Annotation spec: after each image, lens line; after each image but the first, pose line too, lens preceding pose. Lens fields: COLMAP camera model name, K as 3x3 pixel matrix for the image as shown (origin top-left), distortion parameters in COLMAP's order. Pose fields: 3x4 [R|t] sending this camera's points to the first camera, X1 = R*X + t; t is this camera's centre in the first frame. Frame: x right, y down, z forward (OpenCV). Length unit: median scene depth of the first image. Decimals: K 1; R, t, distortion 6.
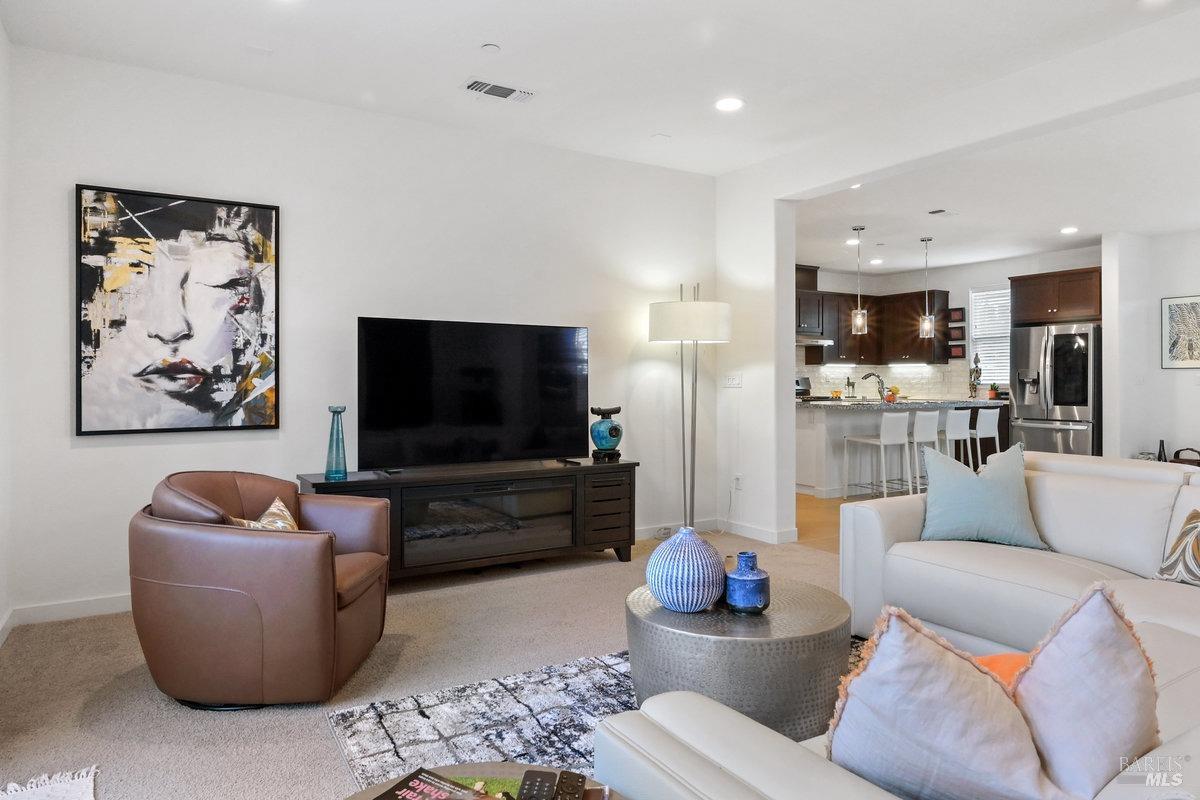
lens RADIAL K [[746.6, 0, 600.0], [0, 746.6, 400.0], [0, 0, 1]] dist [0.002196, -0.000487]
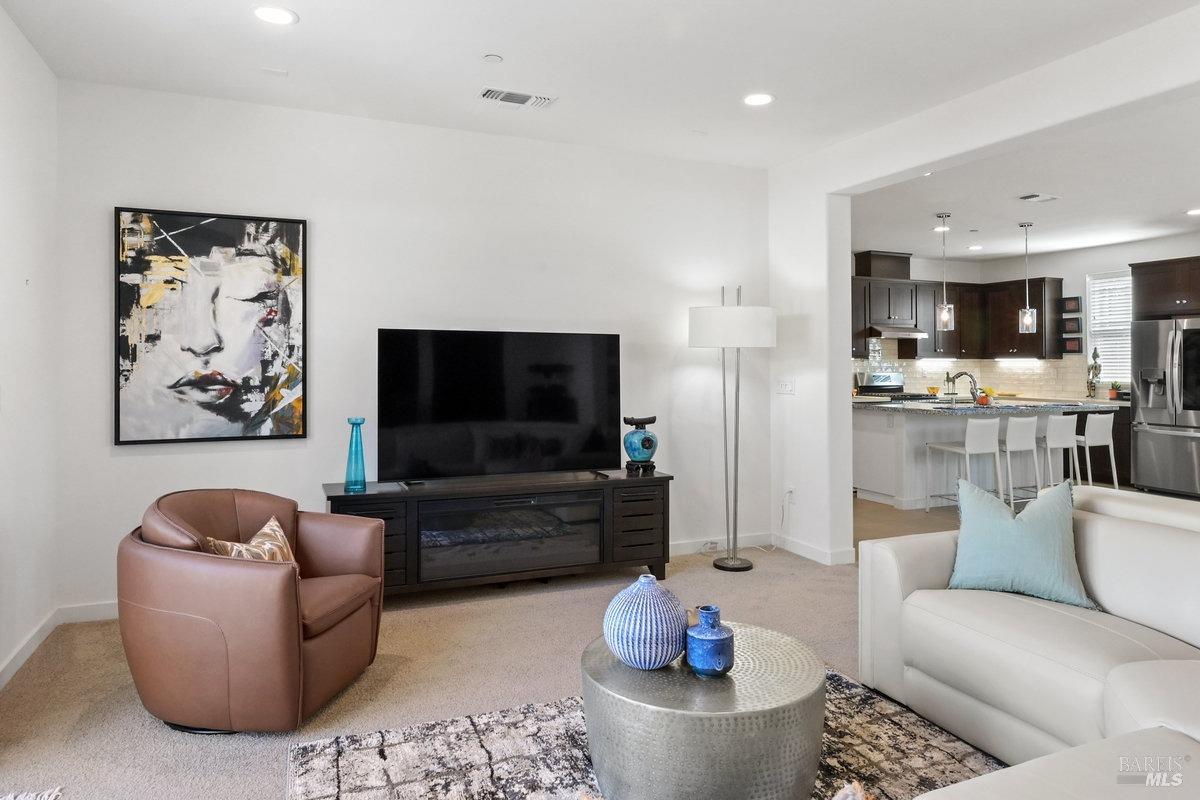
lens RADIAL K [[760.6, 0, 599.9], [0, 760.6, 376.1], [0, 0, 1]] dist [0.001435, 0.000739]
pose [[0.989557, 0.005423, -0.144042, 0.119072], [-0.006573, 0.999950, -0.007504, -0.042666], [0.143994, 0.008372, 0.989543, 0.035455]]
